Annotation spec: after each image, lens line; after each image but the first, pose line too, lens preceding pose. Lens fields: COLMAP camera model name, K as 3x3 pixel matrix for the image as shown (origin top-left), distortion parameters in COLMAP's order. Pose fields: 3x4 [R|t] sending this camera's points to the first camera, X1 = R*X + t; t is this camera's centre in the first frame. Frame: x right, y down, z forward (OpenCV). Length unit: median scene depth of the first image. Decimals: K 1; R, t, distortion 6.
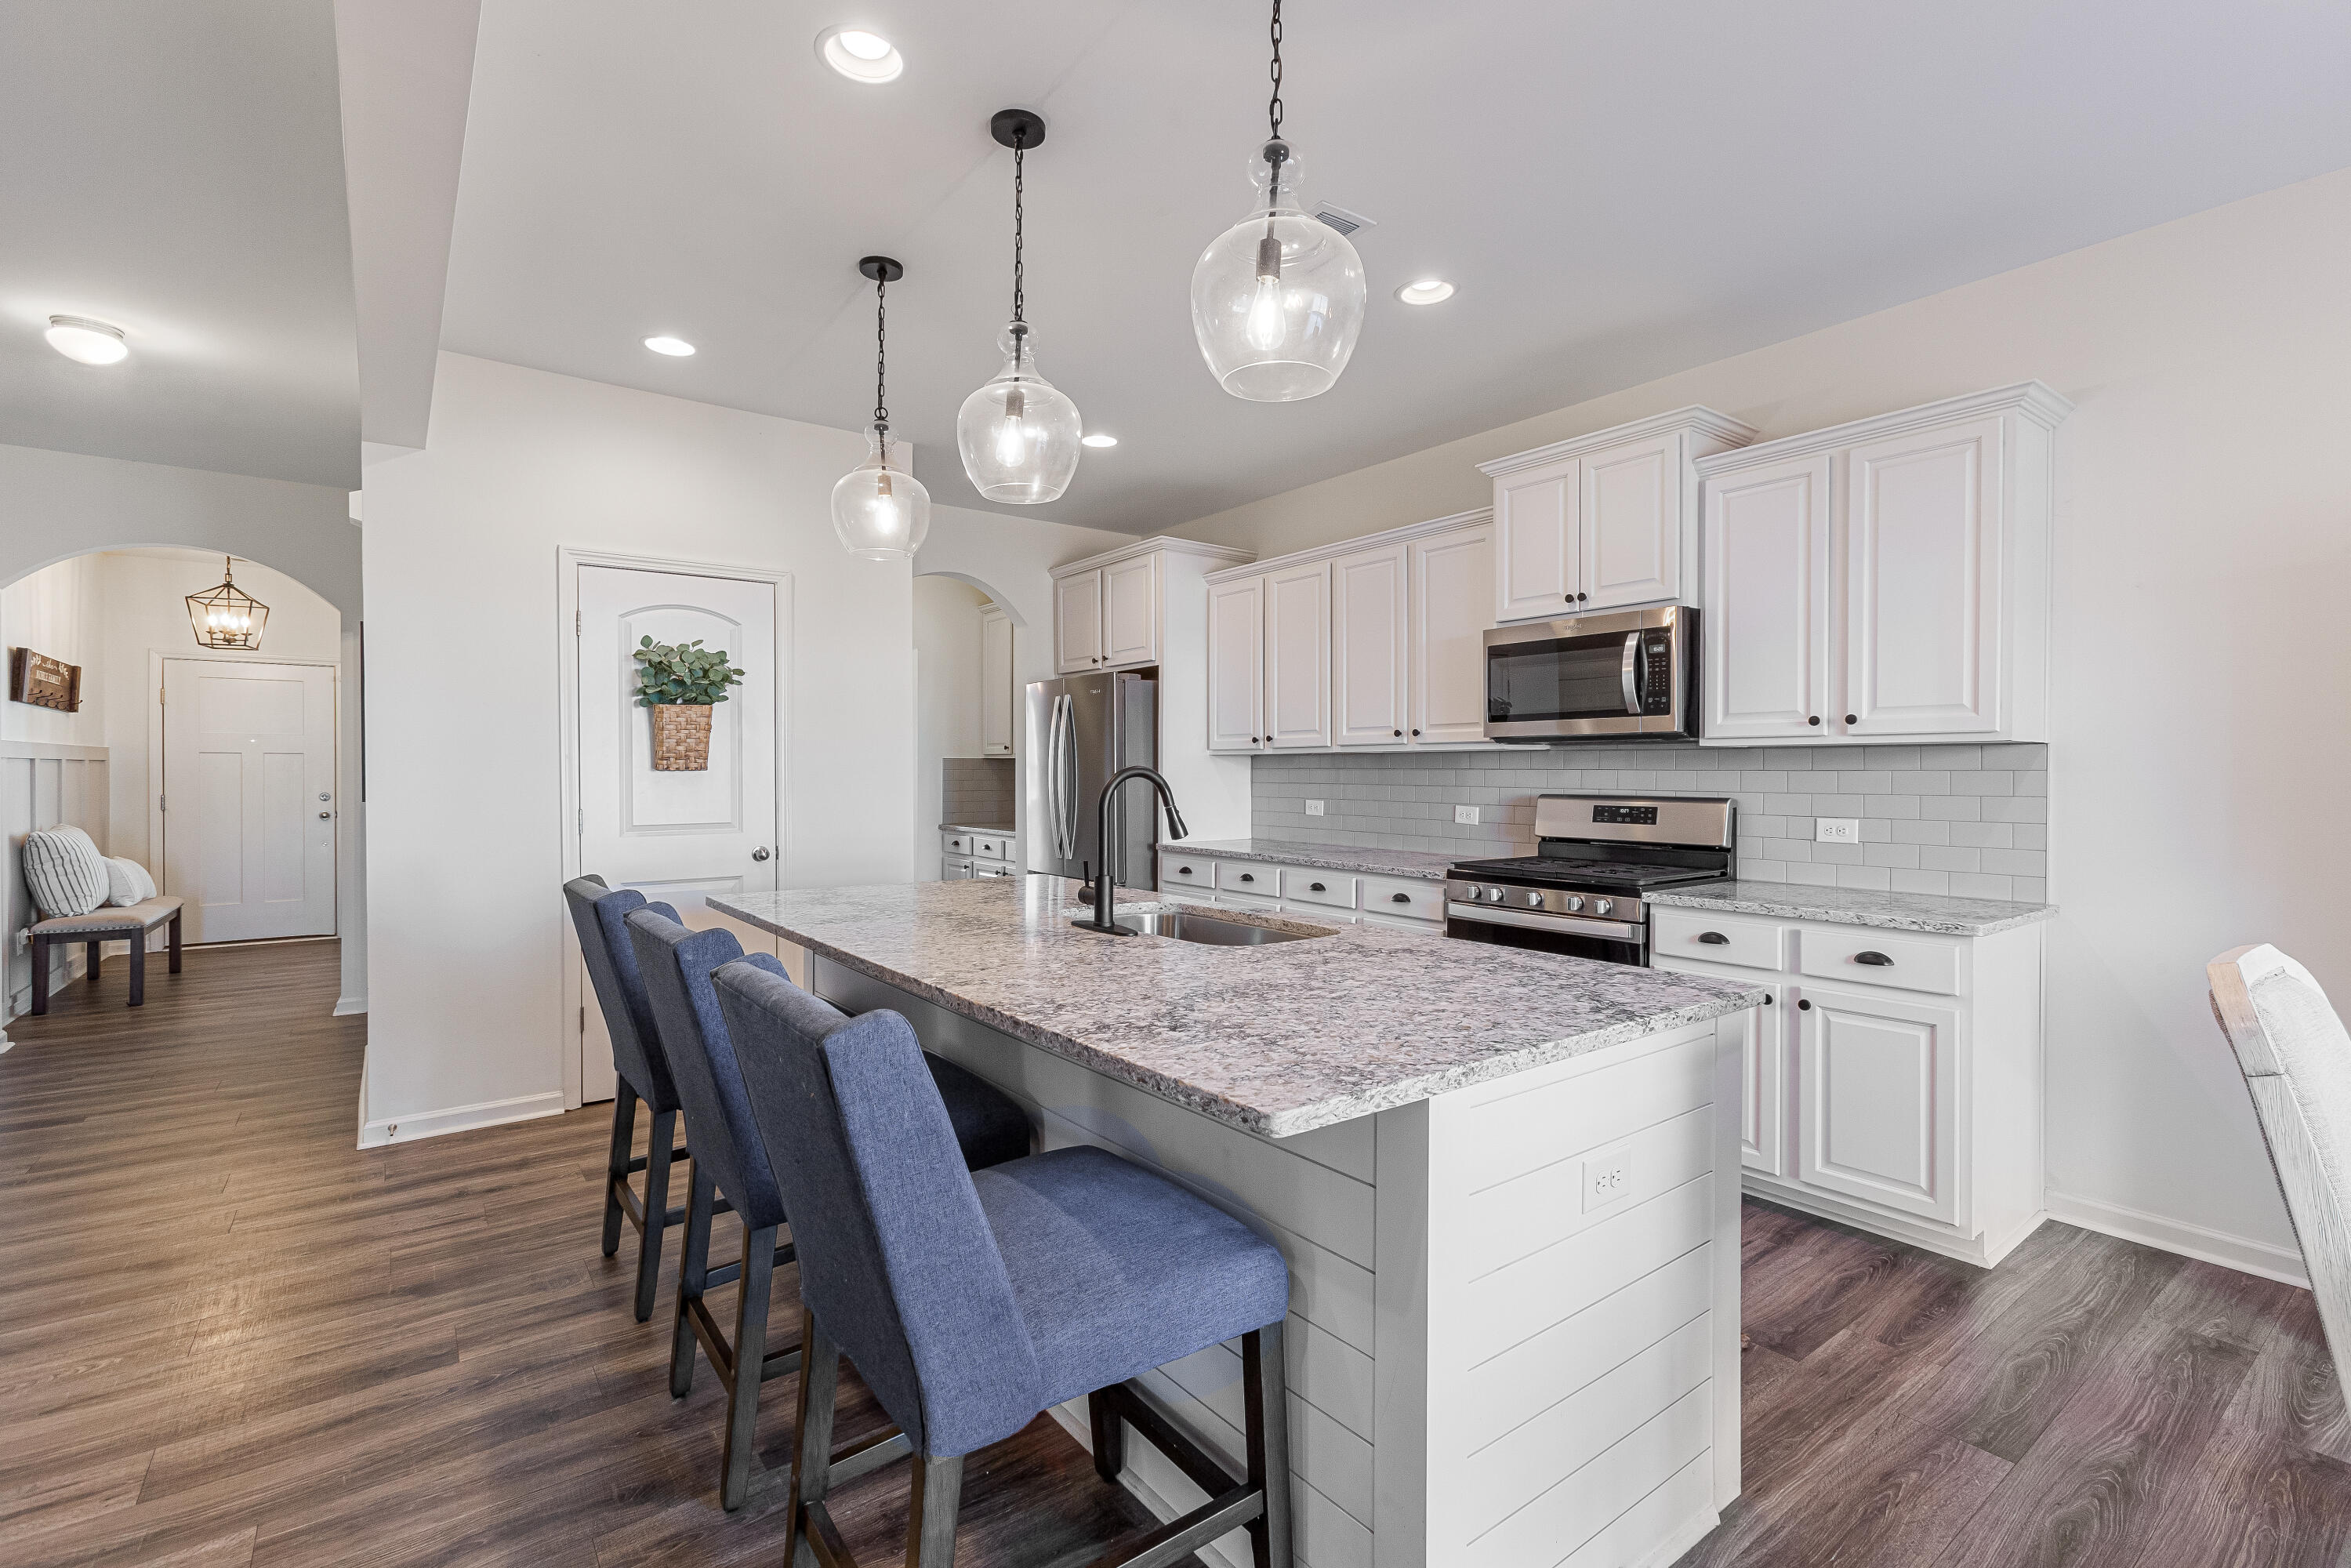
lens RADIAL K [[1045.3, 0, 1183.5], [0, 1045.3, 778.5], [0, 0, 1]] dist [-0.019559, 0.018973]
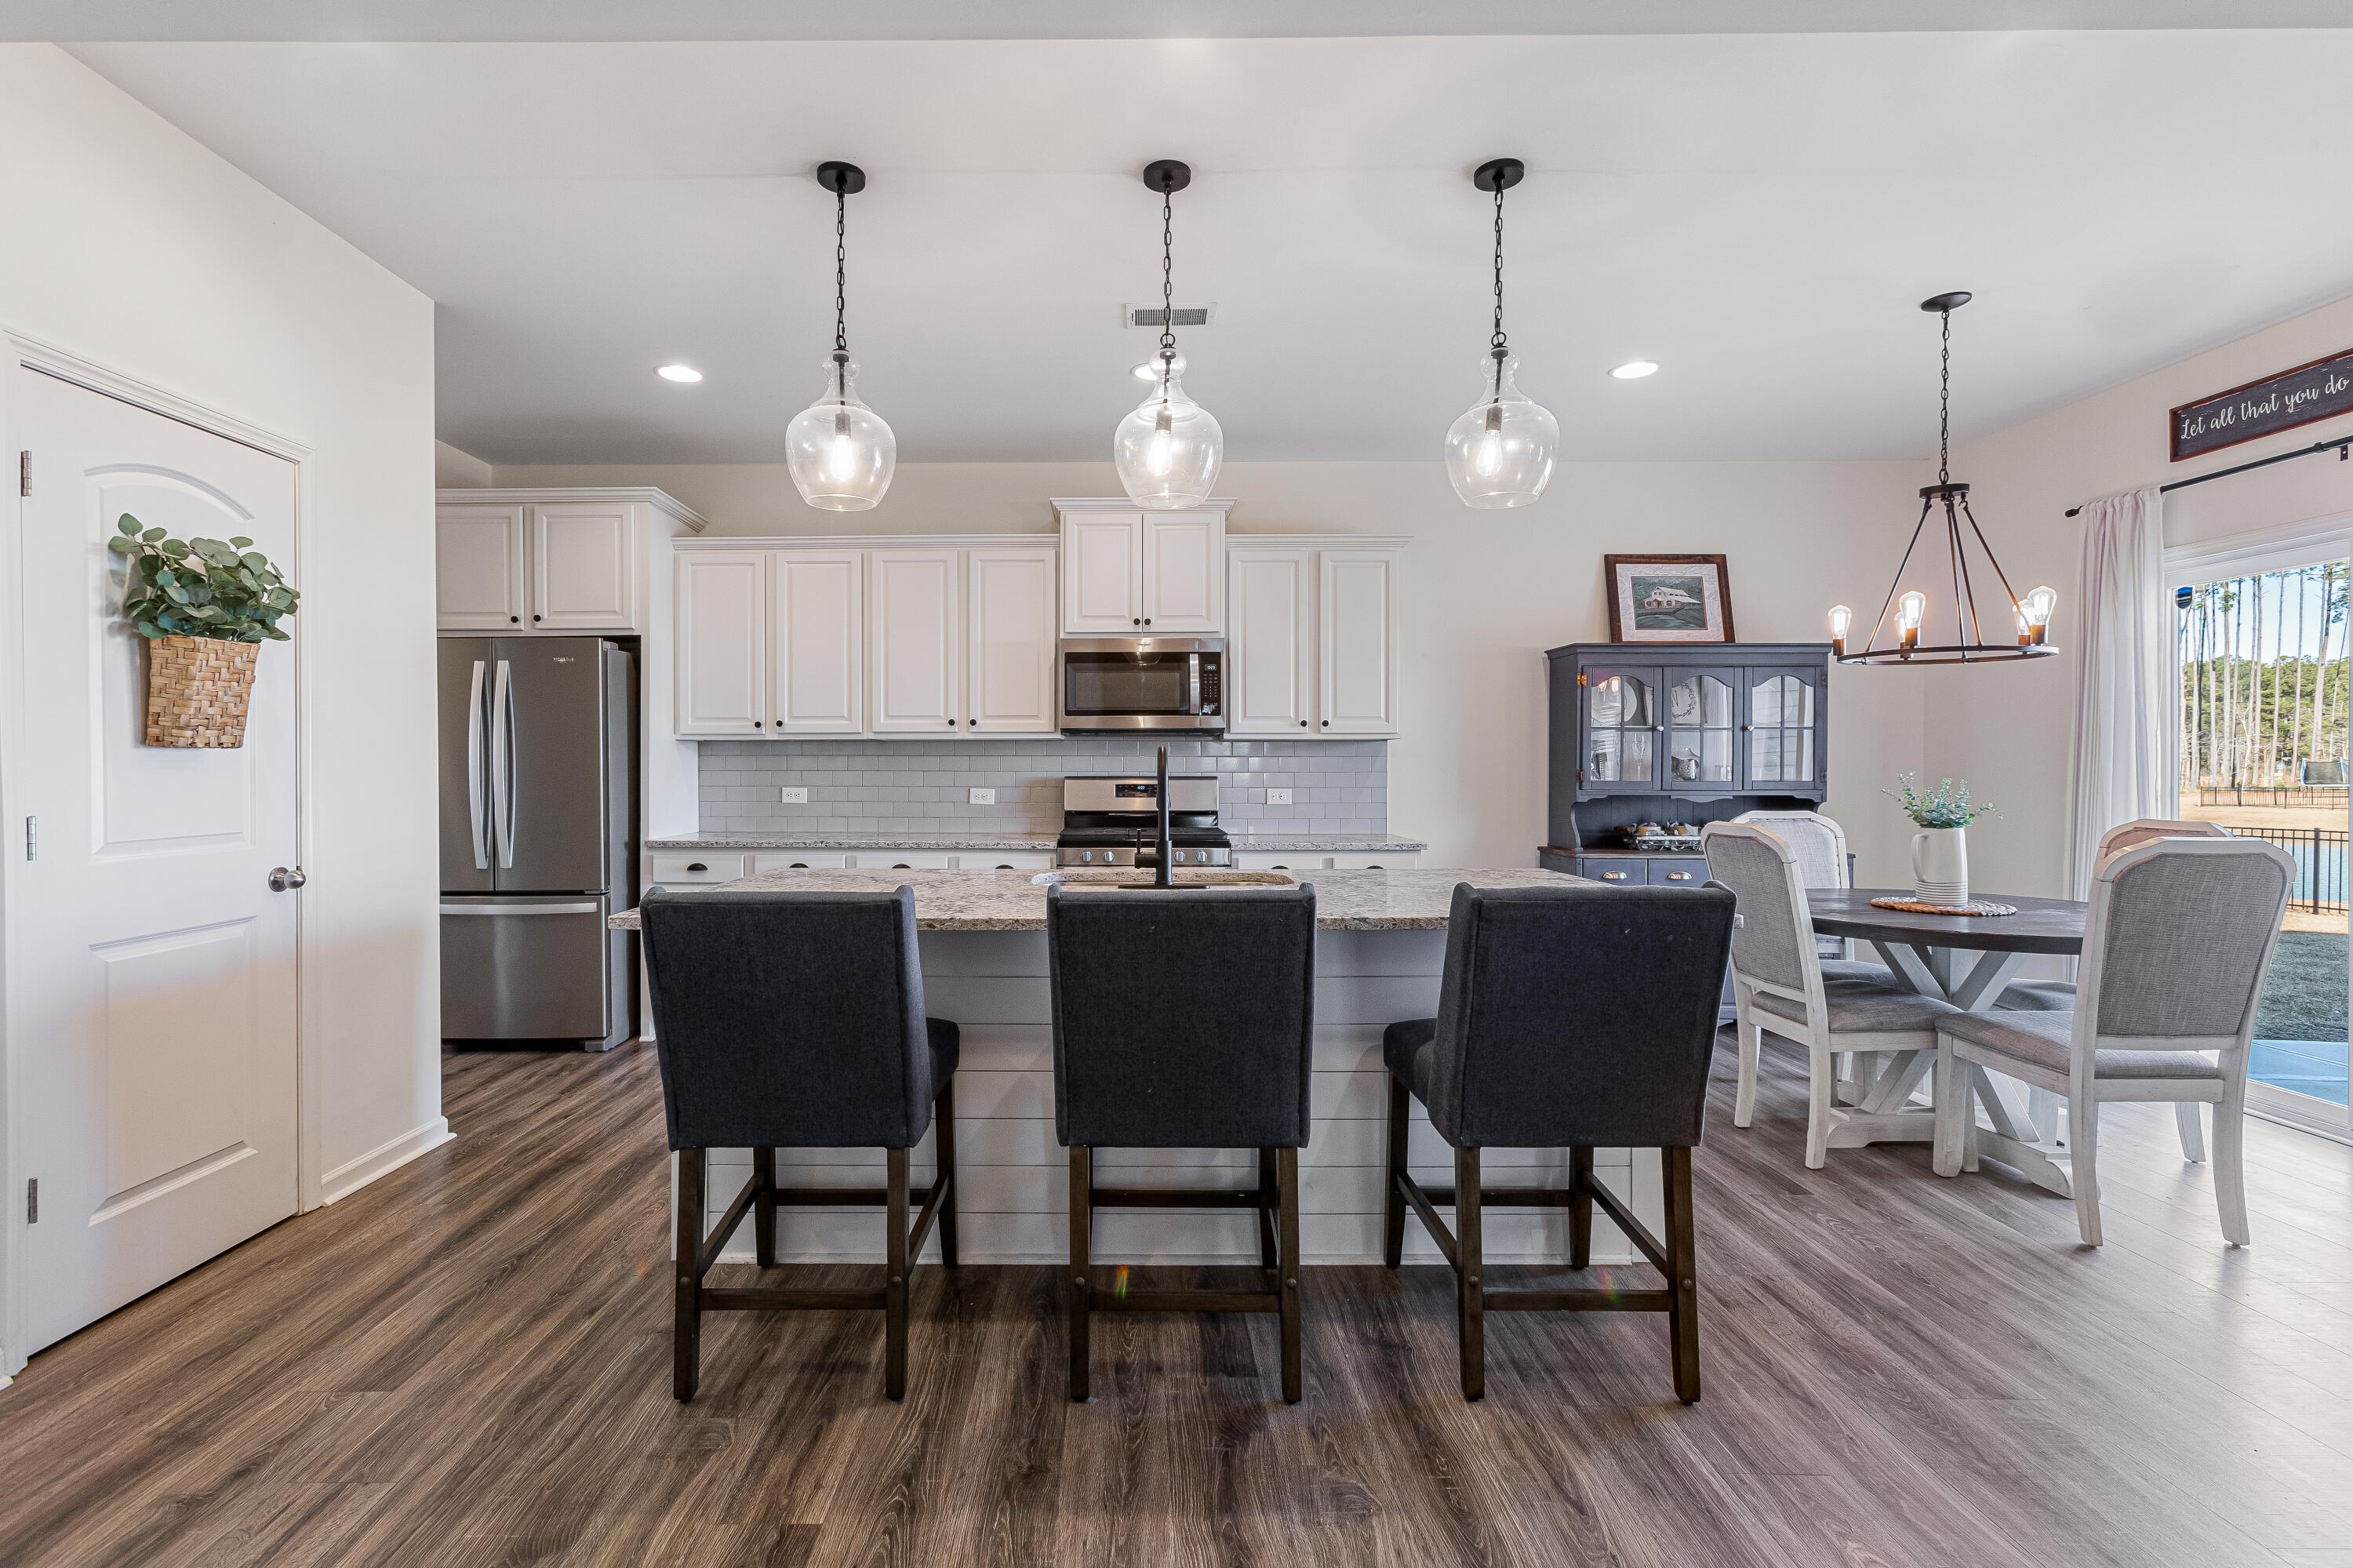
lens RADIAL K [[1081.5, 0, 1112.8], [0, 1081.5, 775.8], [0, 0, 1]] dist [-0.004479, 0.008702]
pose [[0.612256, -0.008071, 0.790618, -0.768707], [0.007472, 0.999962, 0.004421, 0.011490], [-0.790624, 0.003201, 0.612294, 0.229662]]
